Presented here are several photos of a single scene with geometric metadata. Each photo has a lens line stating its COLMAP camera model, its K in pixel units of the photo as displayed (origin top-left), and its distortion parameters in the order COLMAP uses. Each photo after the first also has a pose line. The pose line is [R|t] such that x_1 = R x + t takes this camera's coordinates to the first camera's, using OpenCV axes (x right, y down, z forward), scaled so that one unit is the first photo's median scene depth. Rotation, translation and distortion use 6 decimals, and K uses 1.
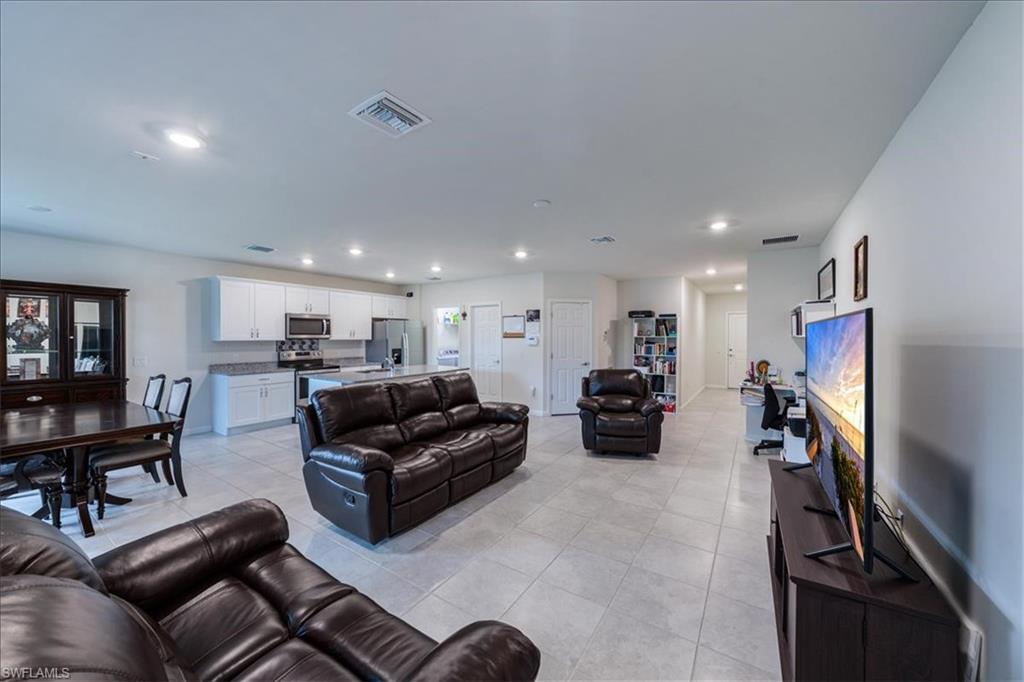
lens RADIAL K [[372.7, 0, 514.4], [0, 372.7, 339.8], [0, 0, 1]] dist [-0.001317, 0.000056]
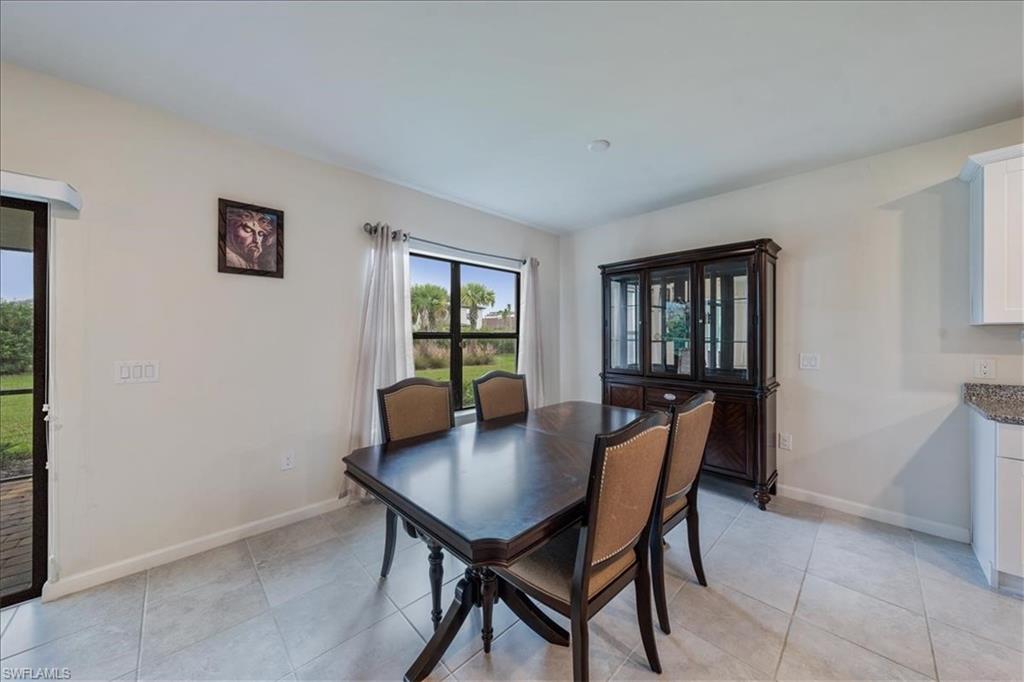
lens RADIAL K [[355.4, 0, 511.0], [0, 355.4, 333.2], [0, 0, 1]] dist [0.001175, 0.000109]
pose [[-0.214955, 0.003776, -0.976617, -0.263288], [0.000230, 0.999993, 0.003815, 0.008158], [0.976624, 0.000595, -0.214954, 0.487778]]
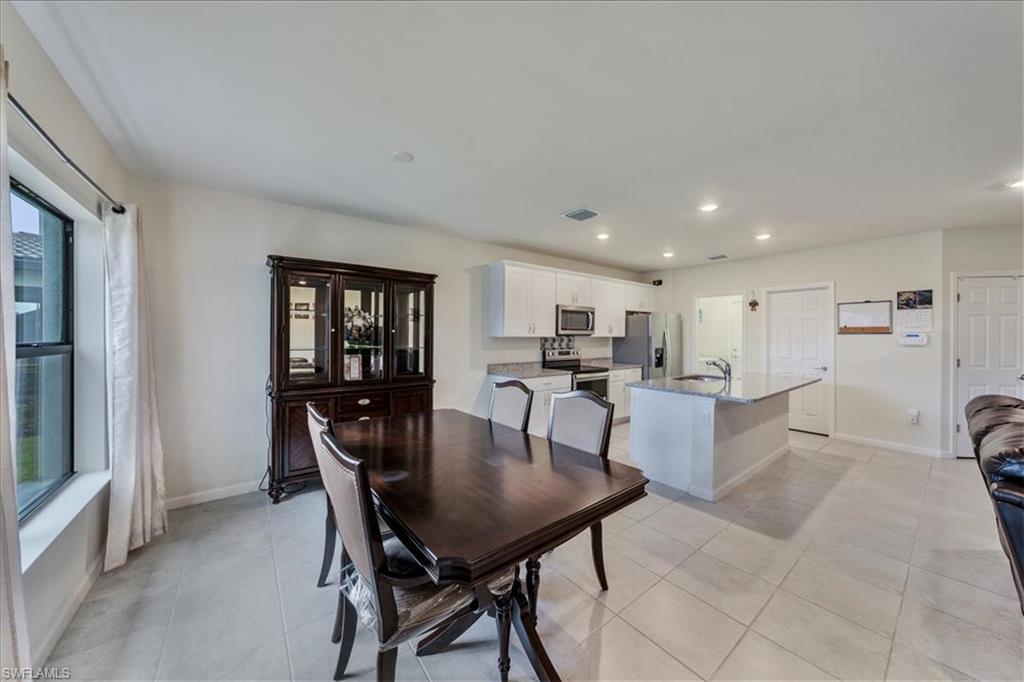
lens RADIAL K [[353.5, 0, 516.1], [0, 353.5, 338.7], [0, 0, 1]] dist [-0.000445, 0.000008]
pose [[0.947679, 0.003336, -0.319208, -0.409216], [-0.004092, 0.999990, -0.001696, 0.006912], [0.319199, 0.002913, 0.947683, 0.197736]]
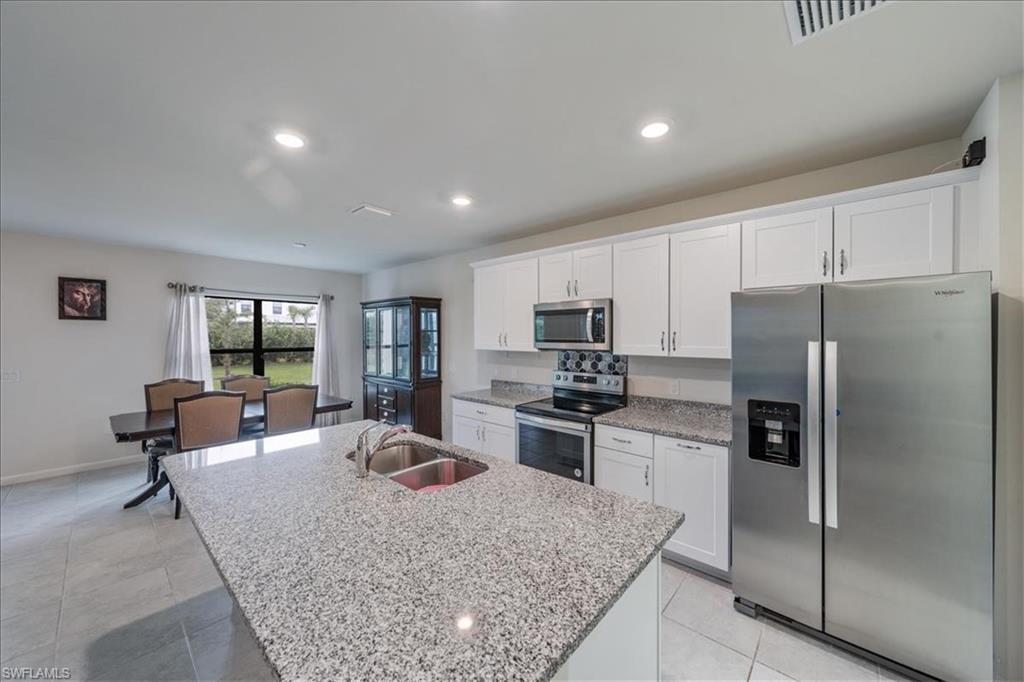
lens RADIAL K [[372.7, 0, 514.4], [0, 372.7, 339.8], [0, 0, 1]] dist [-0.001317, 0.000056]
pose [[-0.153493, 0.021028, -0.987926, -0.044960], [-0.000887, 0.999770, 0.021418, -0.027232], [0.988149, 0.004164, -0.153439, 0.970966]]
